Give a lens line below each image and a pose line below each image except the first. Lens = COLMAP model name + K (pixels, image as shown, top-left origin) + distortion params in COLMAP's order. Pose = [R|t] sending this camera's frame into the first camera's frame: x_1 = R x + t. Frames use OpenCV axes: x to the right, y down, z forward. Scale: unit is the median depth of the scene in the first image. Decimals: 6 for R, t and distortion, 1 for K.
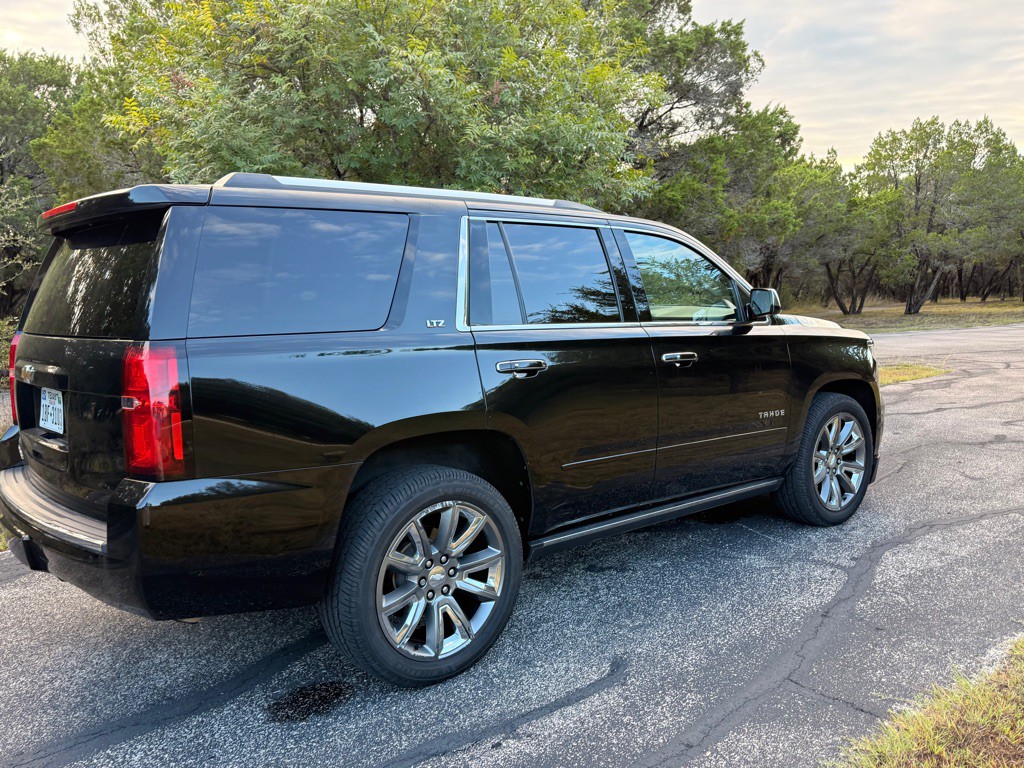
lens RADIAL K [[836.9, 0, 515.1], [0, 836.9, 389.8], [0, 0, 1]] dist [0.066654, -0.104852]
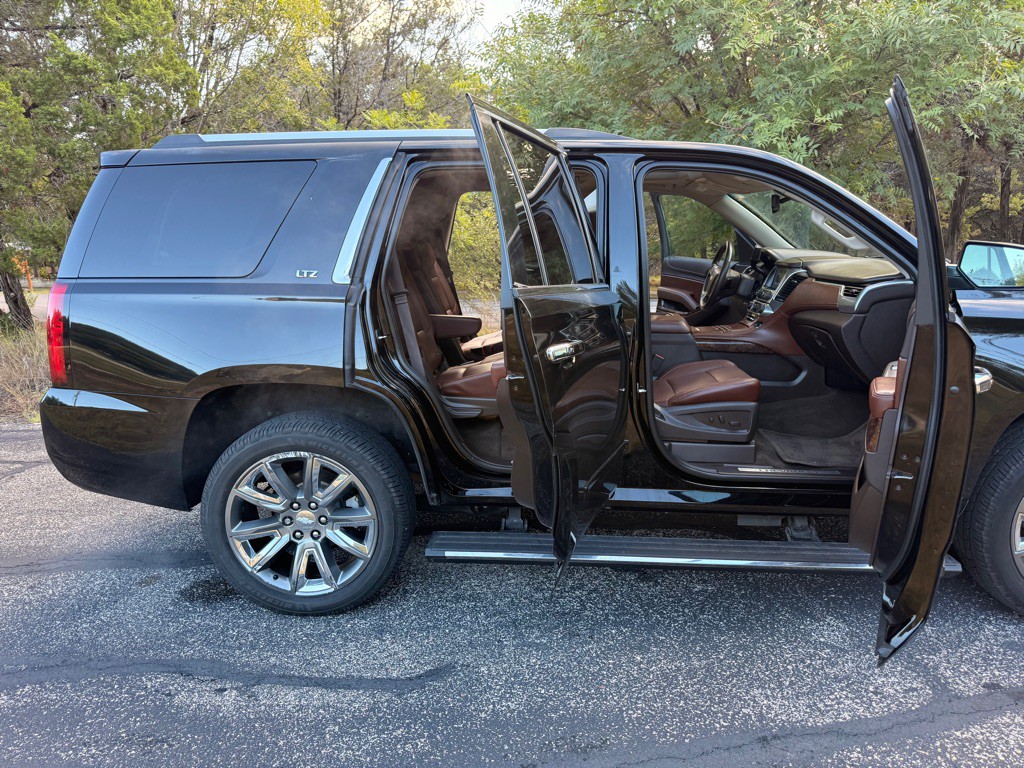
lens RADIAL K [[725.5, 0, 504.2], [0, 725.5, 391.1], [0, 0, 1]] dist [0.018038, -0.022146]
pose [[0.713792, 0.163096, -0.681102, 0.646480], [-0.083969, 0.985421, 0.147969, -0.085370], [0.695306, -0.048427, 0.717081, 0.515579]]
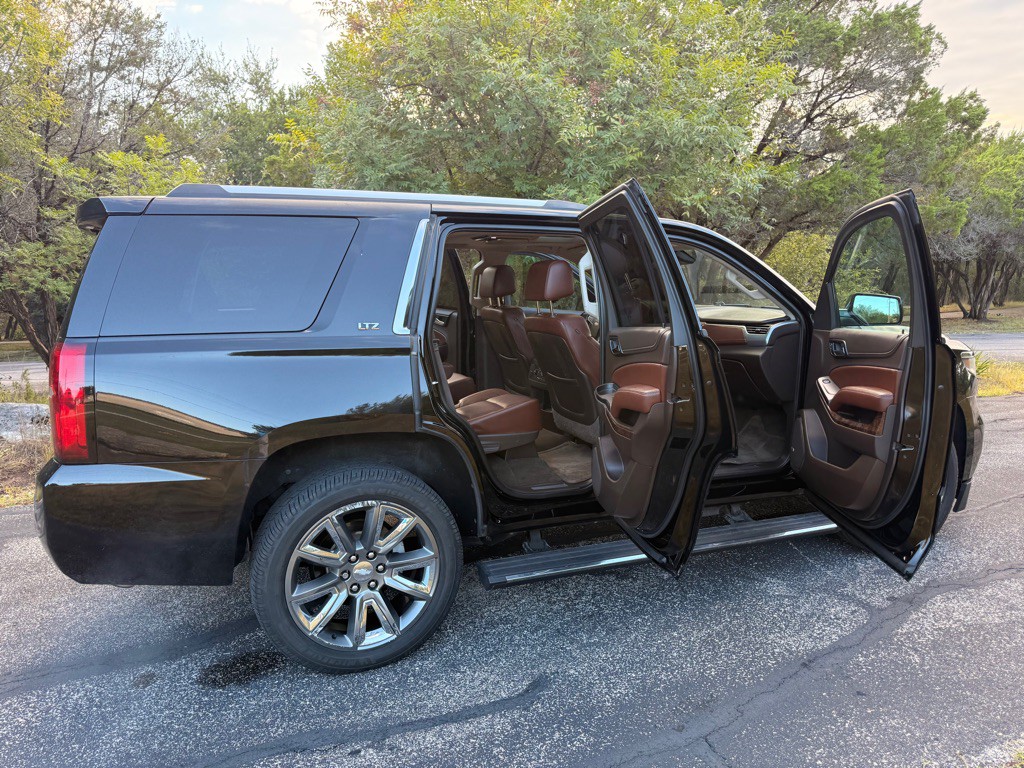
lens RADIAL K [[725.5, 0, 505.7], [0, 725.5, 385.9], [0, 0, 1]] dist [0.018038, -0.022146]
pose [[0.949256, 0.059312, -0.308861, 0.325337], [-0.048855, 0.997944, 0.041489, -0.049345], [0.310686, -0.024295, 0.950202, 0.202609]]
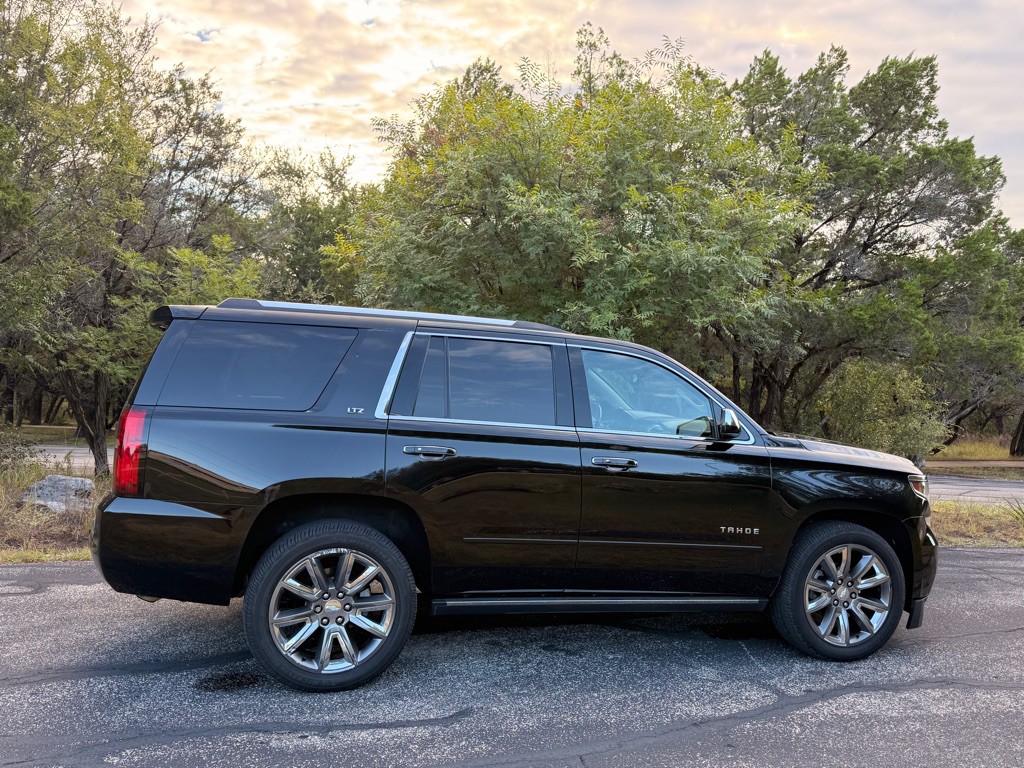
lens RADIAL K [[836.9, 0, 506.8], [0, 836.9, 390.5], [0, 0, 1]] dist [0.066654, -0.104852]
pose [[0.909780, 0.068849, -0.409341, 0.627750], [-0.117575, 0.988504, -0.095056, -0.013469], [0.398091, 0.134608, 0.907416, -0.099397]]
